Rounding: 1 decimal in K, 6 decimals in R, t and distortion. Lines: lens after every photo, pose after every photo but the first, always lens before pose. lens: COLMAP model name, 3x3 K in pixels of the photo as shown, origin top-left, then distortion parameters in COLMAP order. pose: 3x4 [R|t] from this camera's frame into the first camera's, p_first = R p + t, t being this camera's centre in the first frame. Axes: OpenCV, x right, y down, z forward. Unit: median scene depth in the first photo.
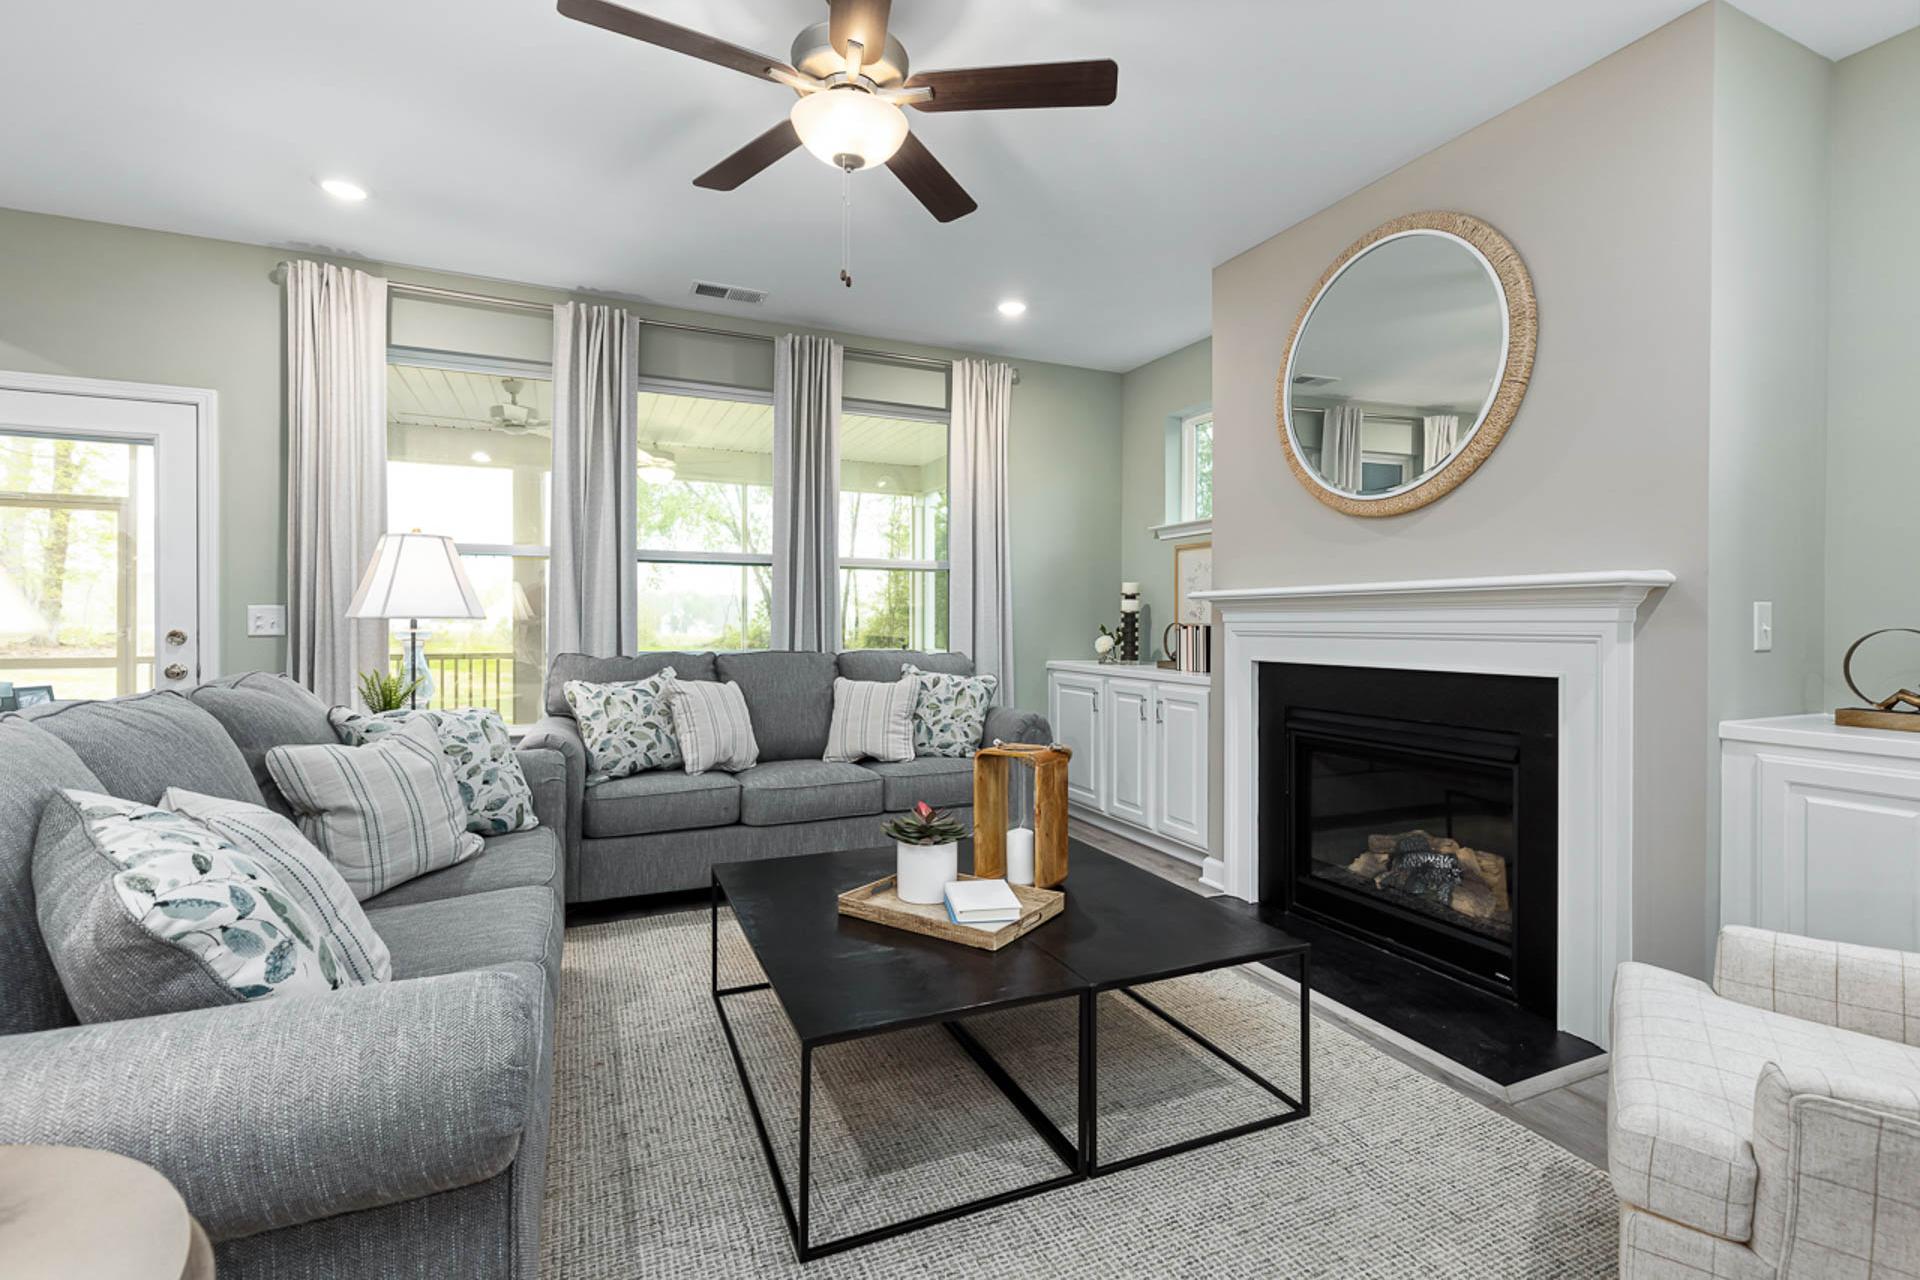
lens RADIAL K [[870.5, 0, 960.4], [0, 870.5, 626.0], [0, 0, 1]] dist [-0.004038, -0.000411]
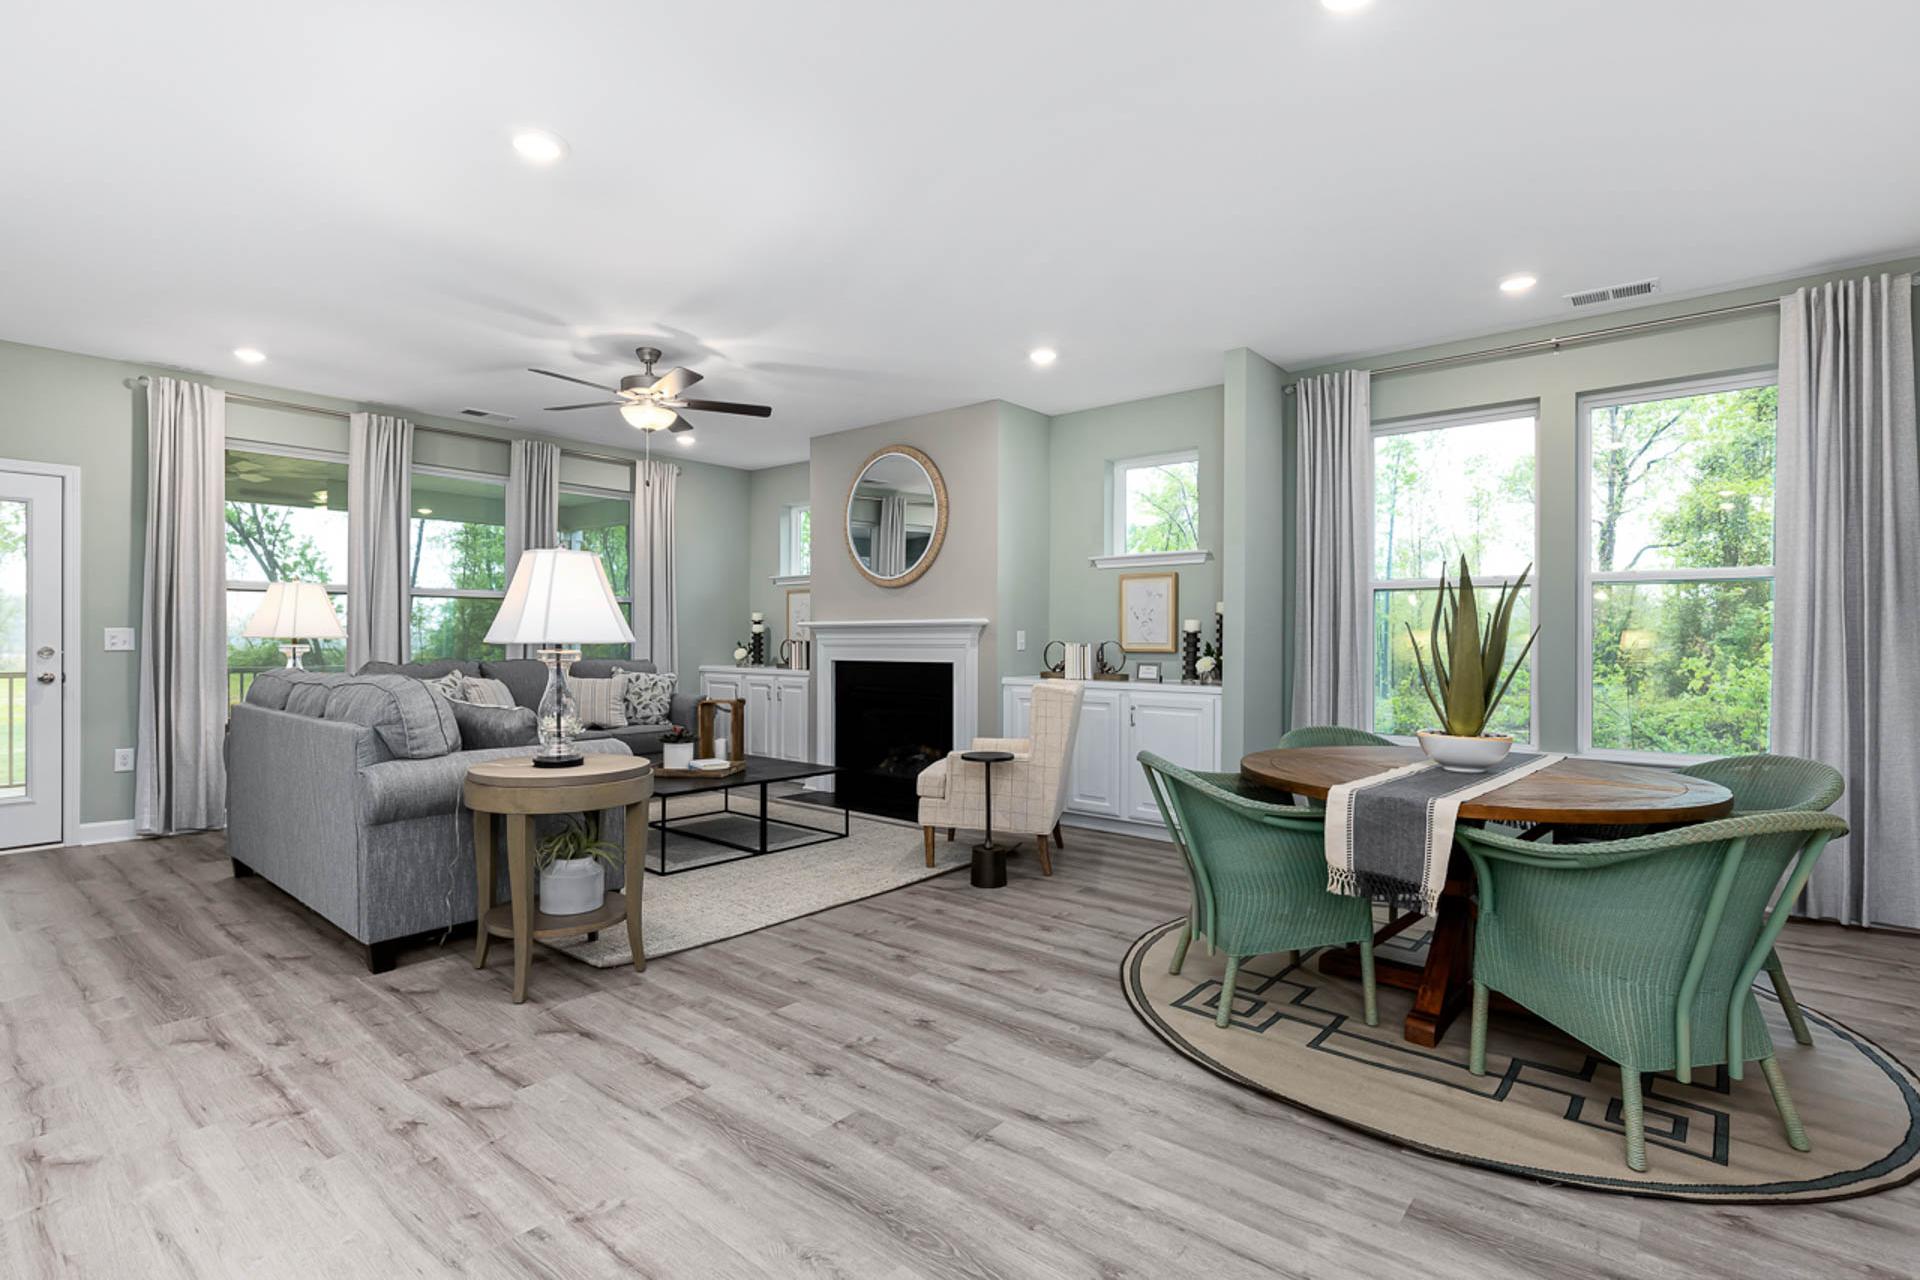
lens RADIAL K [[870.5, 0, 962.7], [0, 870.5, 635.9], [0, 0, 1]] dist [-0.004038, -0.000411]
pose [[0.898432, -0.000306, 0.439113, -0.191674], [0.003614, 0.999971, -0.006697, 0.001498], [-0.439098, 0.007604, 0.898407, -0.665058]]
